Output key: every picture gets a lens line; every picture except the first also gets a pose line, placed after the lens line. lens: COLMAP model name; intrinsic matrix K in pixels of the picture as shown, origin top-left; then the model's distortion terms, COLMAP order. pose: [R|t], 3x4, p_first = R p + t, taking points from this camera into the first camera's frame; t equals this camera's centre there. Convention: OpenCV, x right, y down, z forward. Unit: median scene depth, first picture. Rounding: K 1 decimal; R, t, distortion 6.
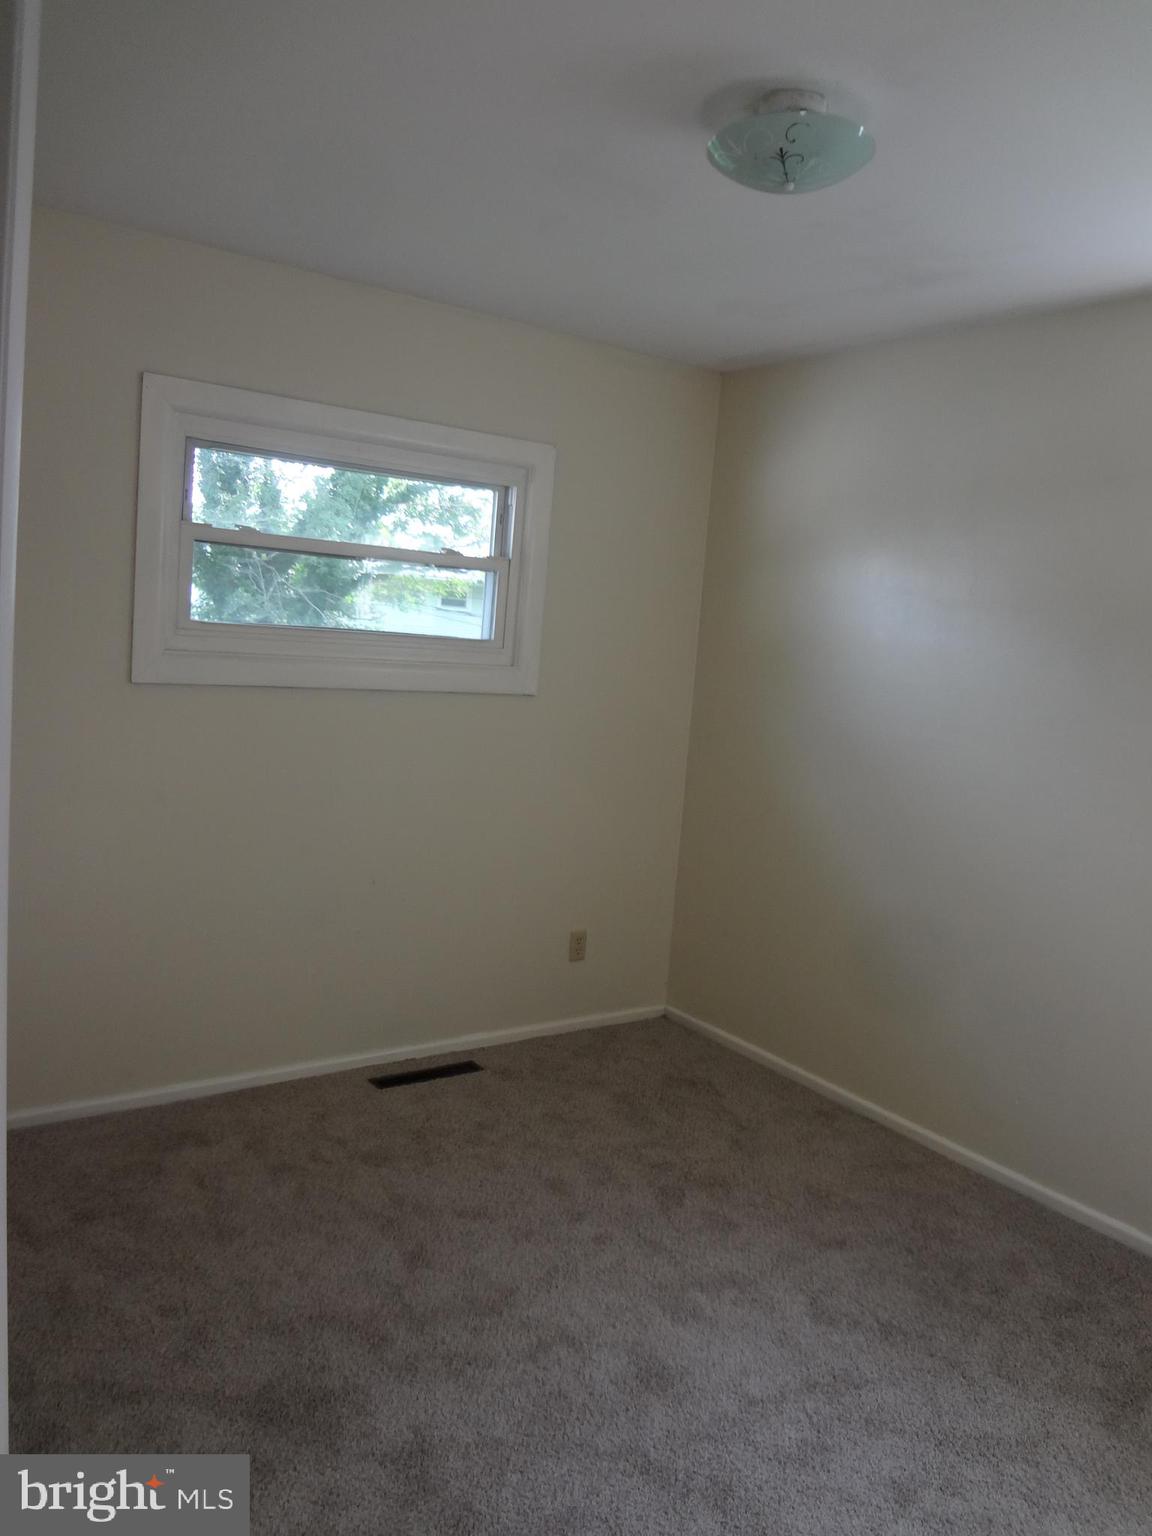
lens RADIAL K [[1162.2, 0, 576.0], [0, 1162.2, 768.0], [0, 0, 1]] dist [-0.043817, 0.028394]
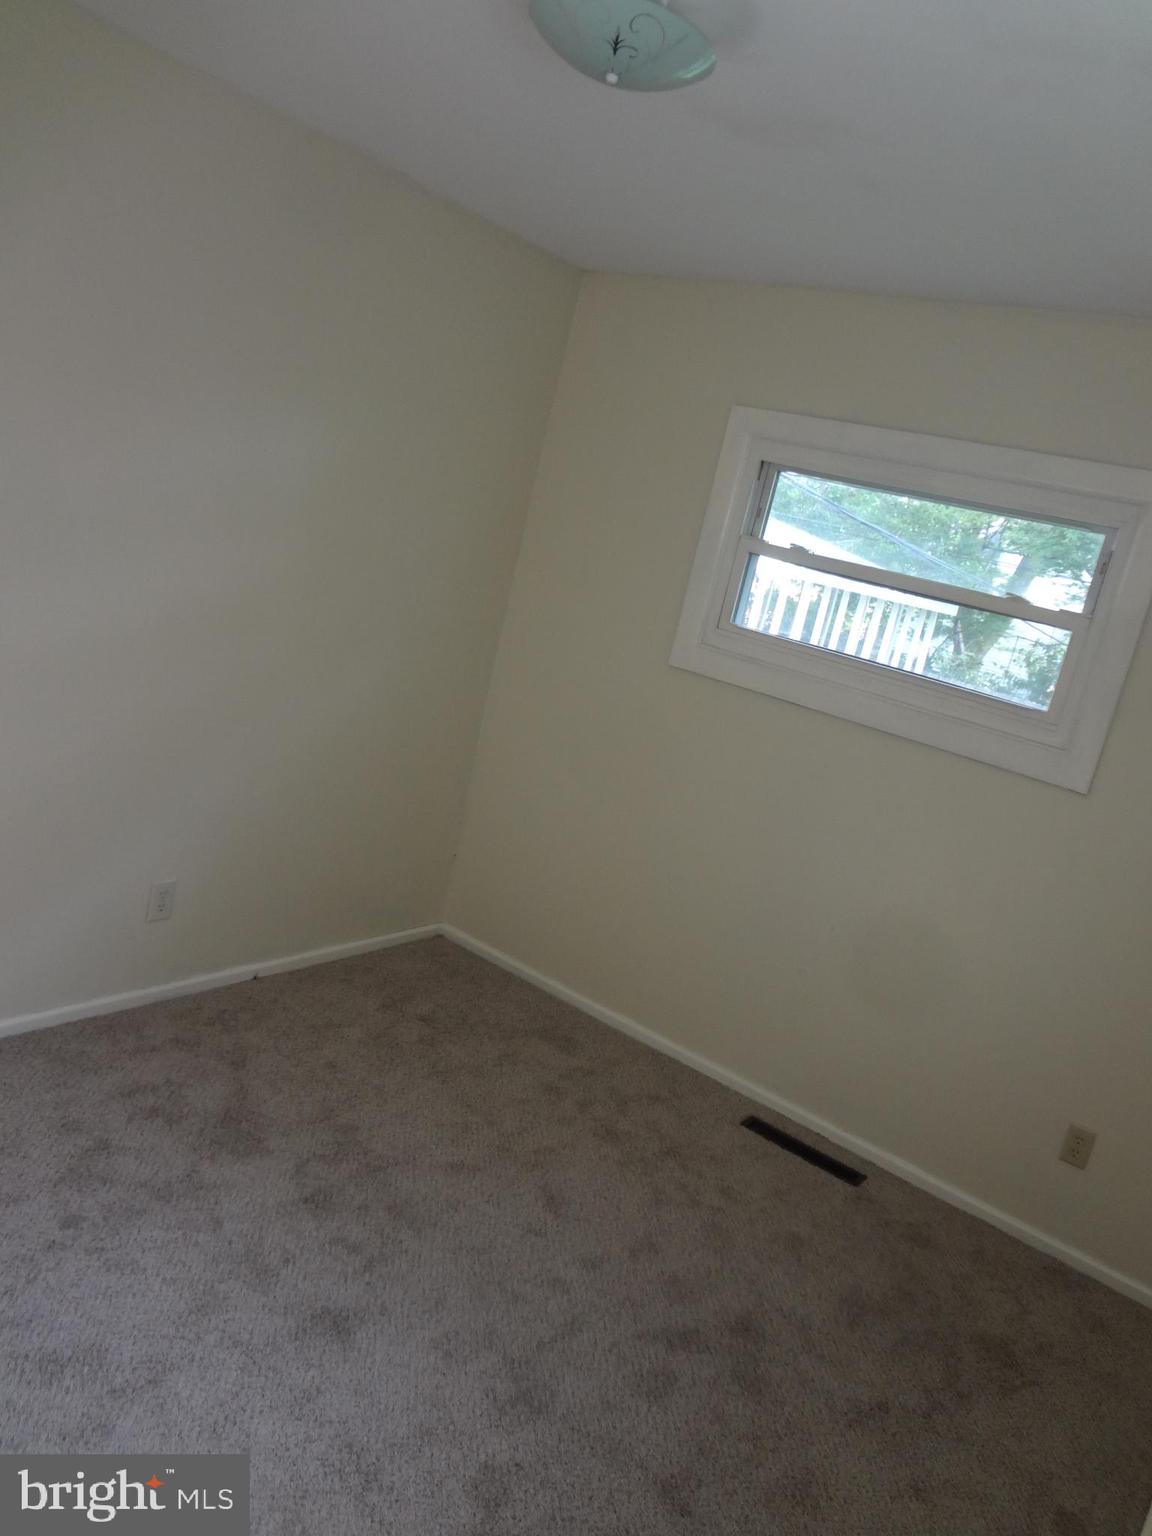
lens RADIAL K [[1116.2, 0, 576.0], [0, 1116.2, 768.0], [0, 0, 1]] dist [-0.048195, -0.002487]
pose [[0.322291, 0.197268, -0.925858, 0.648606], [-0.317249, 0.943995, 0.090698, -0.046755], [0.891898, 0.264496, 0.366825, 0.515563]]
